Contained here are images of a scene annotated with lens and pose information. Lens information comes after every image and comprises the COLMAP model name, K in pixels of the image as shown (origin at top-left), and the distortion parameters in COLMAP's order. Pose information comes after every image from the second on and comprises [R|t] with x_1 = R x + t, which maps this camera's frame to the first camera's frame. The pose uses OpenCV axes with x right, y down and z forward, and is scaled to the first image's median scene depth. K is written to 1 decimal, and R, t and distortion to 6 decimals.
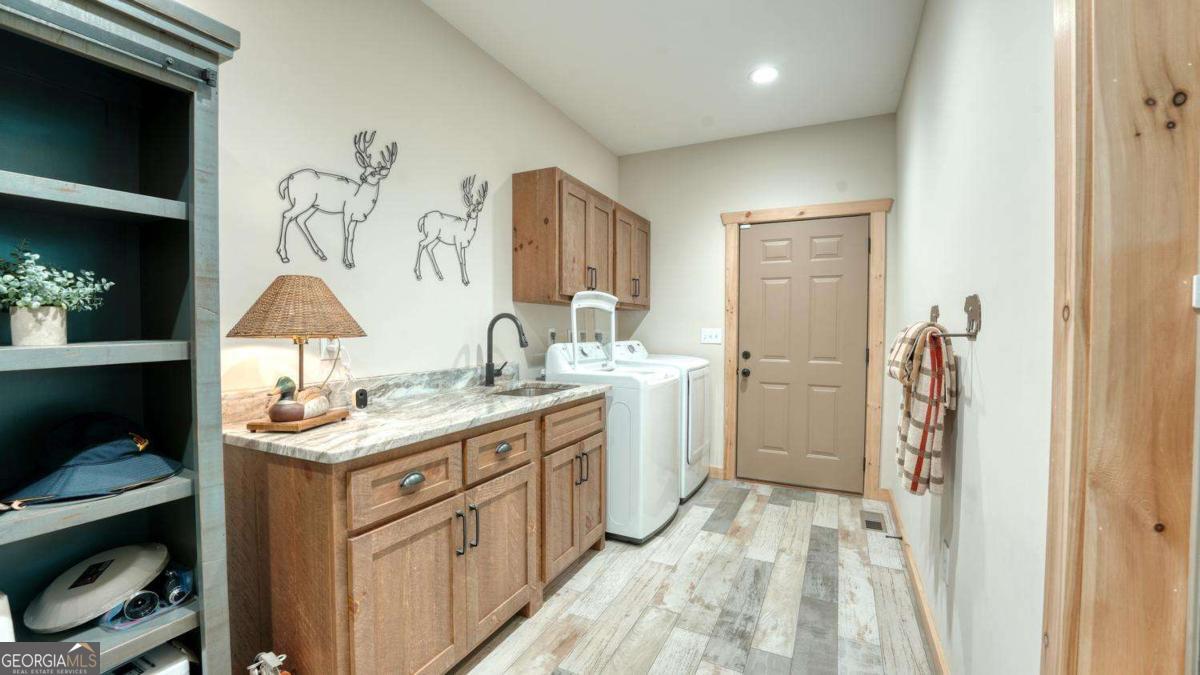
lens RADIAL K [[486.7, 0, 600.0], [0, 486.7, 337.5], [0, 0, 1]] dist [-0.026035, -0.000005]
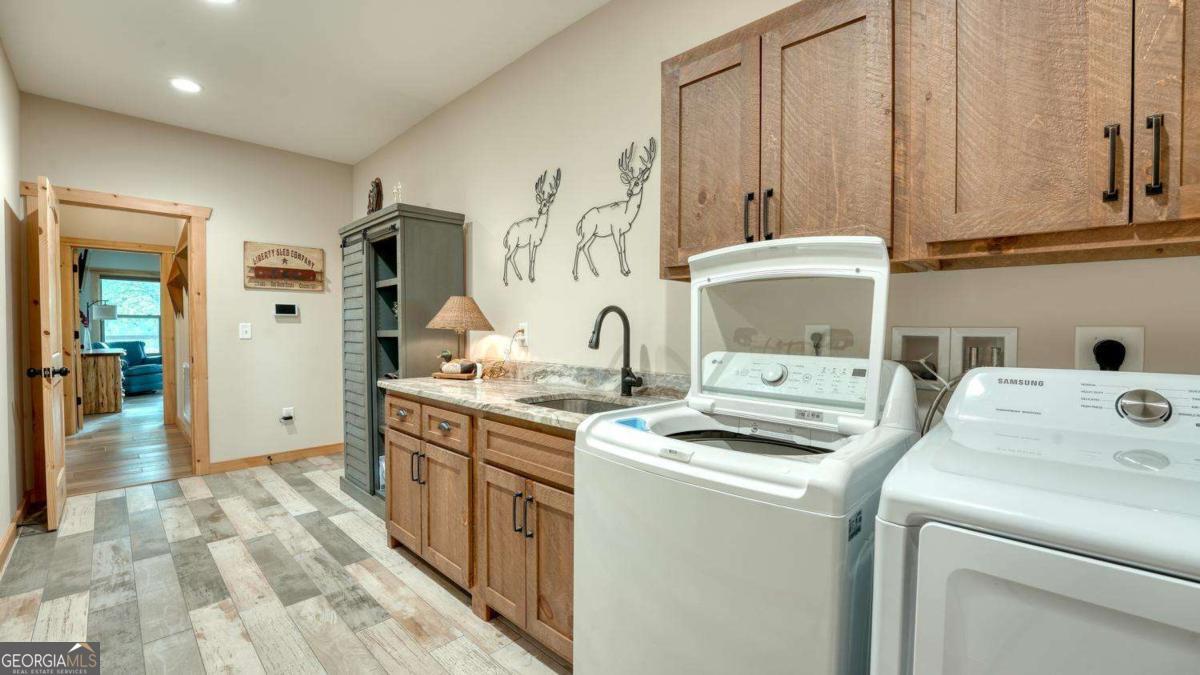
lens RADIAL K [[486.7, 0, 600.0], [0, 486.7, 337.5], [0, 0, 1]] dist [-0.026035, -0.000005]
pose [[-0.305716, 0.016988, -0.951971, 0.631260], [-0.022759, 0.999425, 0.025143, -0.019146], [0.951851, 0.029353, -0.305153, 1.351431]]
